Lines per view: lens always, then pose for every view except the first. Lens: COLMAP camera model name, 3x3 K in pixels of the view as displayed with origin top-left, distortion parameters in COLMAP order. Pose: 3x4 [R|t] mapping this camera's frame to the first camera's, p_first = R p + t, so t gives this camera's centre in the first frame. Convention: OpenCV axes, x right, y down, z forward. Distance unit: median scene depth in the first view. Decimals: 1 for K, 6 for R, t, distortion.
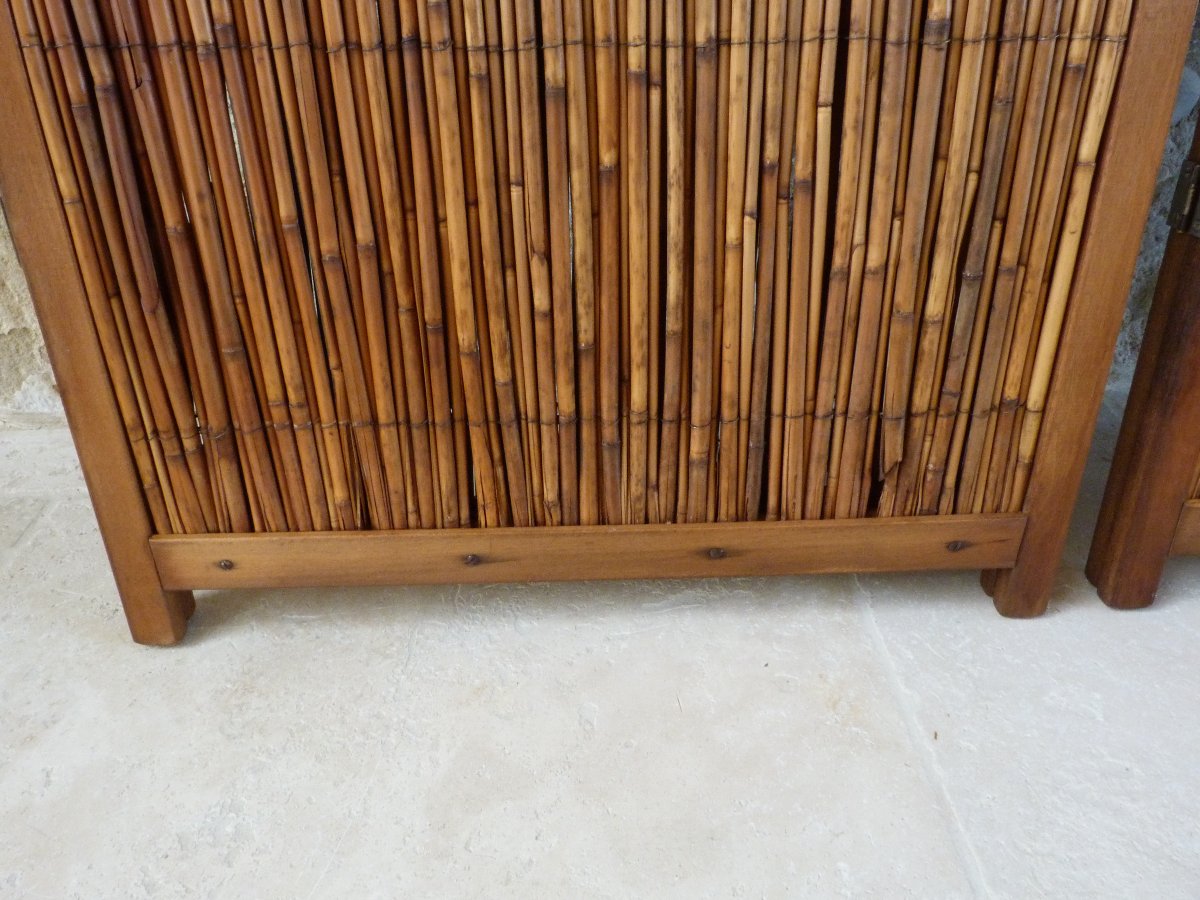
lens RADIAL K [[886.2, 0, 600.0], [0, 886.2, 450.0], [0, 0, 1]] dist [-0.014400, -0.002207]
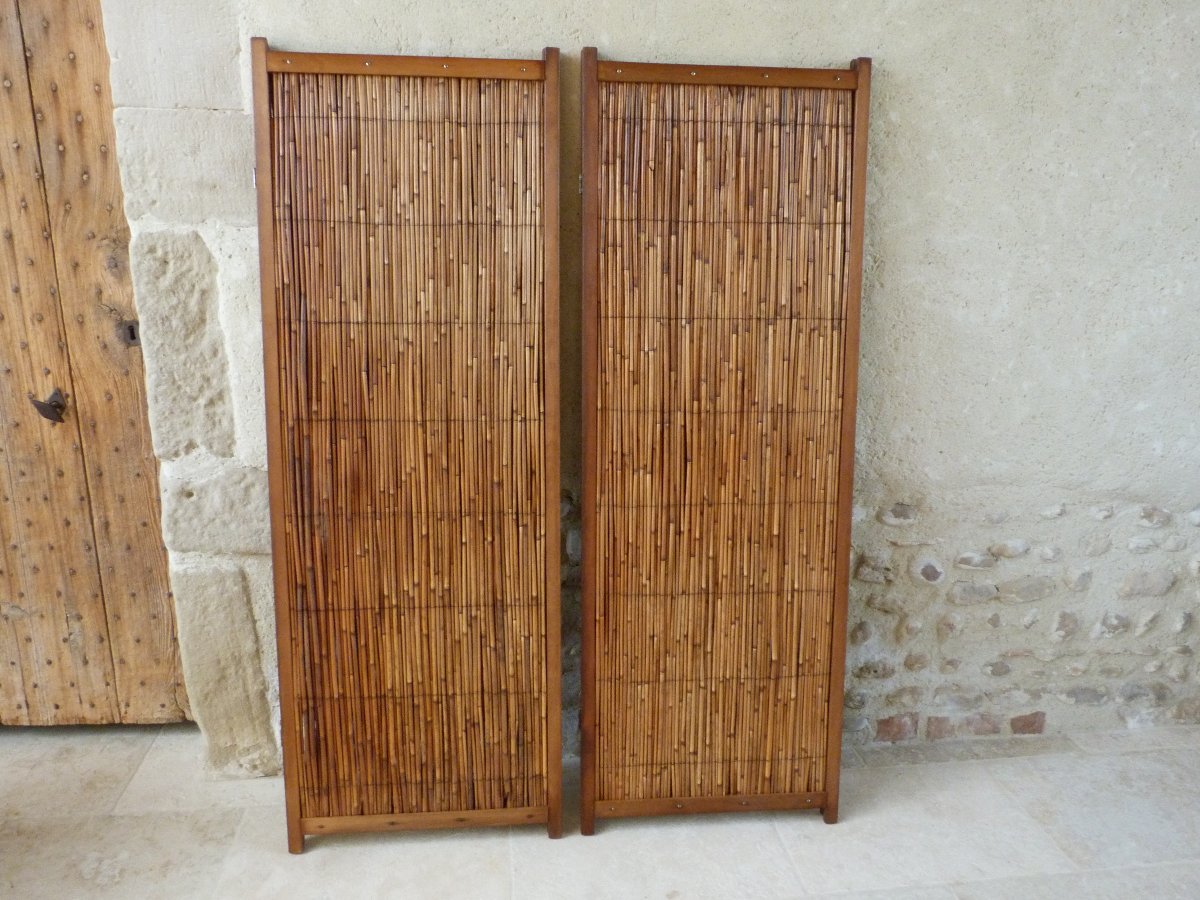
lens RADIAL K [[886.2, 0, 600.0], [0, 886.2, 450.0], [0, 0, 1]] dist [-0.014400, -0.002207]
pose [[0.997153, 0.005627, 0.075198, 0.459644], [0.017046, 0.954578, -0.297474, -0.264126], [-0.073456, 0.297909, 0.951764, -3.191845]]
